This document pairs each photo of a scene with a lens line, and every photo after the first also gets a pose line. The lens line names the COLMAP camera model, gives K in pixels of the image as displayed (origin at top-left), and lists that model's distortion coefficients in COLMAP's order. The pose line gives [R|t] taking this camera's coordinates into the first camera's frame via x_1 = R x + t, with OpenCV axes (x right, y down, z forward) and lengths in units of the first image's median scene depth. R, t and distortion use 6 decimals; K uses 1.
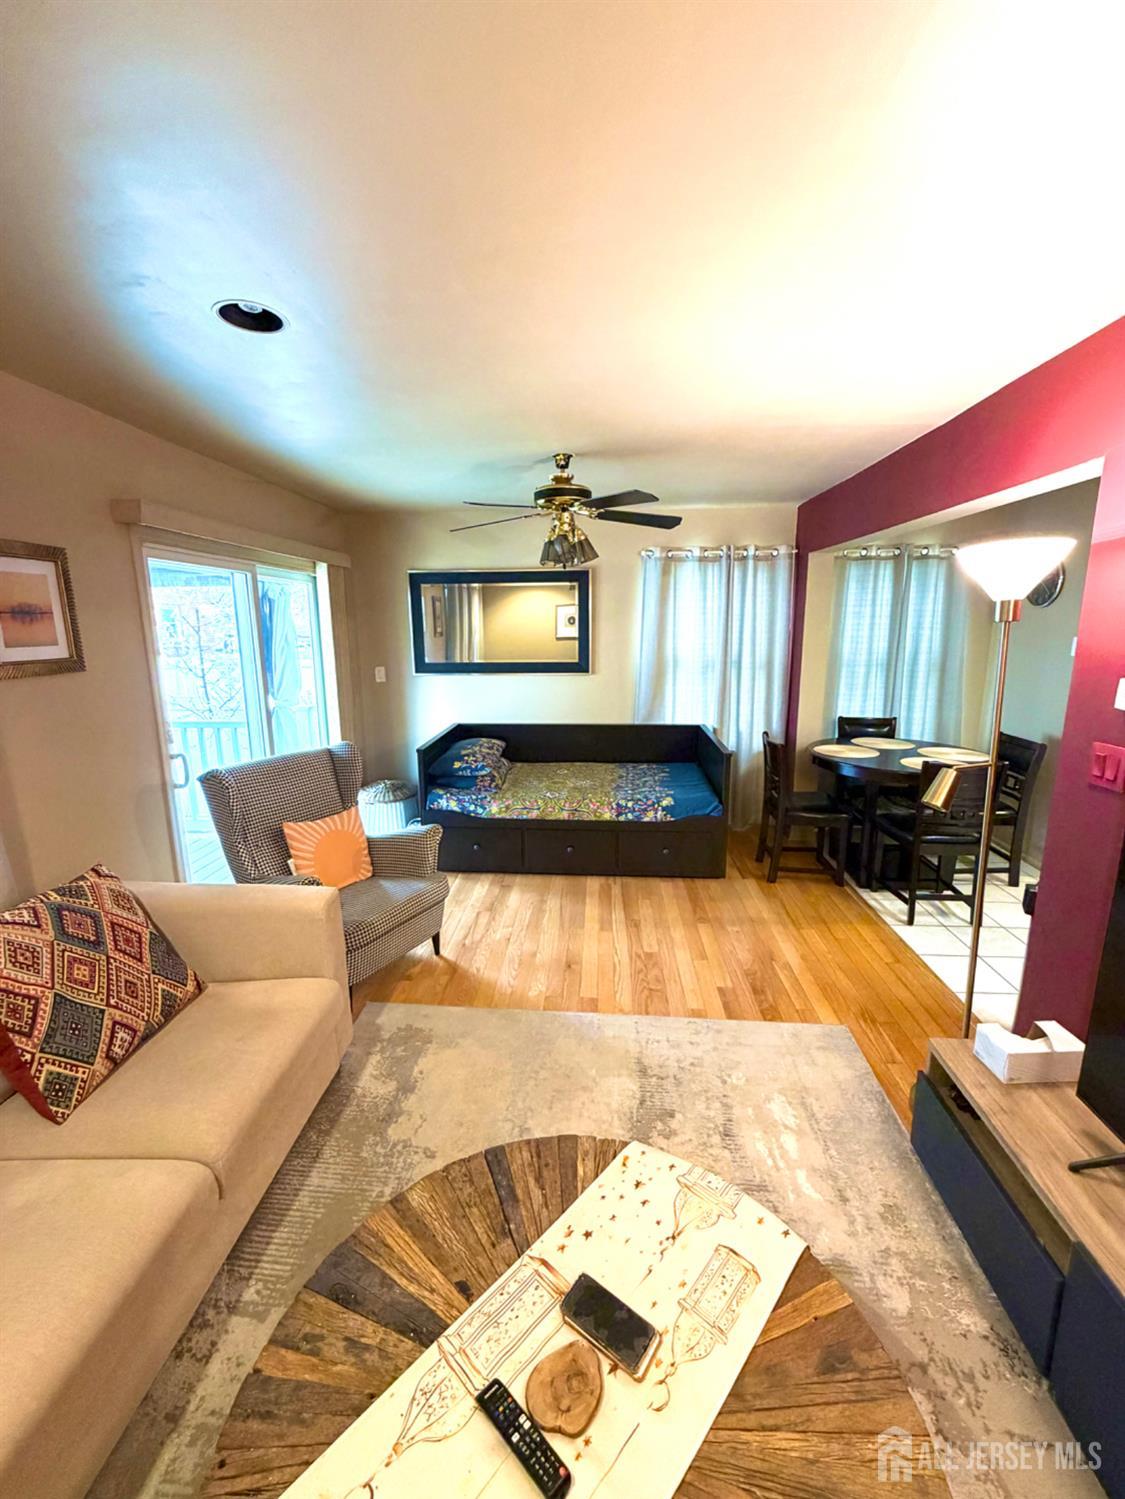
lens RADIAL K [[599.6, 0, 561.5], [0, 599.6, 745.1], [0, 0, 1]] dist [0.001621, -0.000380]
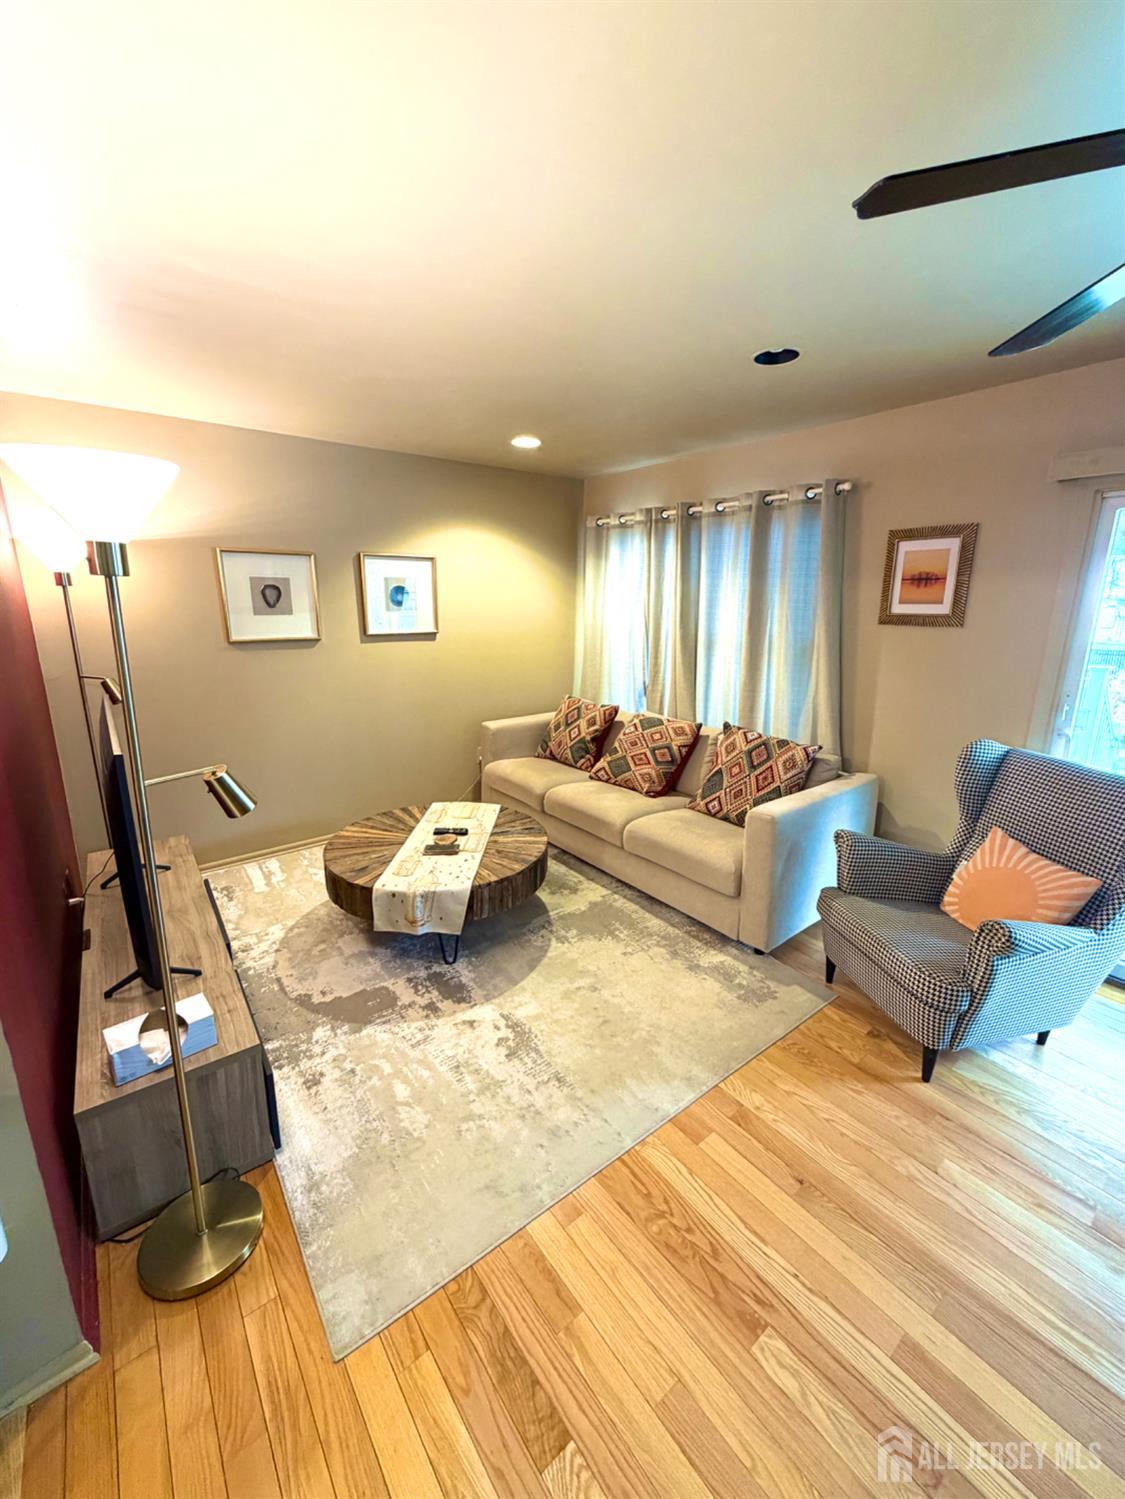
lens RADIAL K [[599.6, 0, 561.5], [0, 599.6, 745.1], [0, 0, 1]] dist [0.001621, -0.000380]
pose [[-0.743776, 0.164493, -0.647873, 0.706497], [-0.132534, 0.913712, 0.384141, -0.300207], [0.655158, 0.371580, -0.657797, 1.548789]]
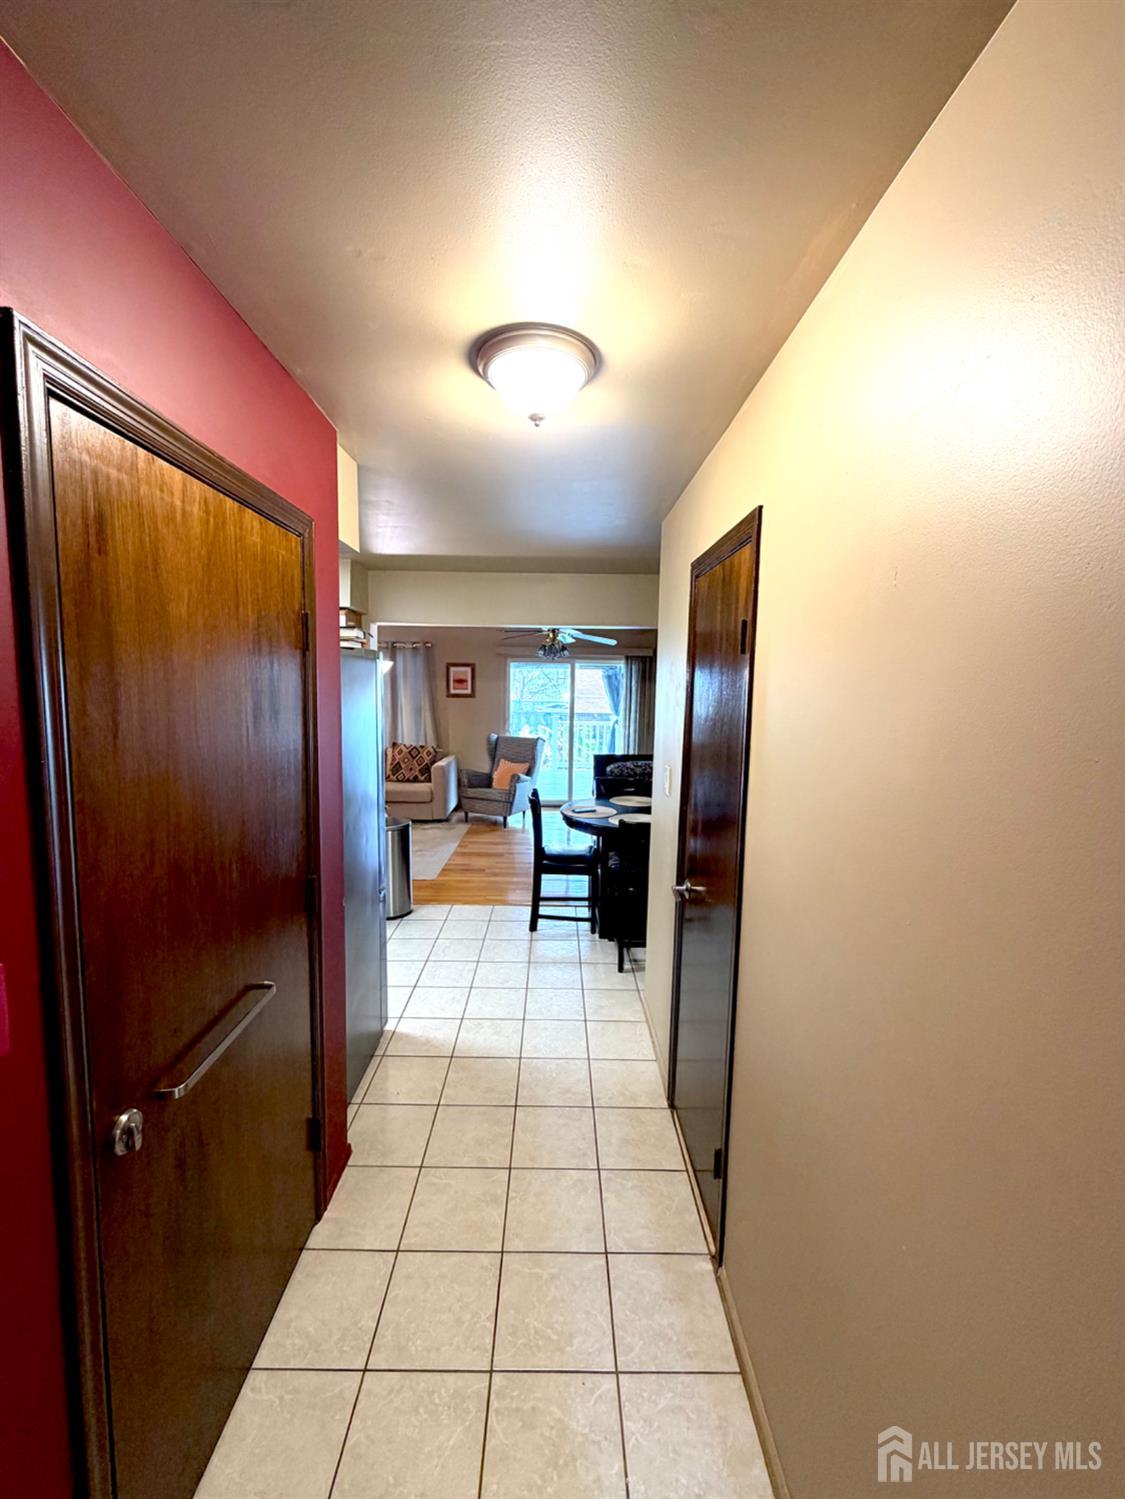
lens RADIAL K [[599.6, 0, 561.5], [0, 599.6, 745.1], [0, 0, 1]] dist [0.001621, -0.000380]
pose [[0.074700, 0.107574, -0.991387, 3.039642], [-0.218686, 0.971731, 0.088964, -0.312659], [0.972932, 0.210157, 0.096113, 1.380687]]
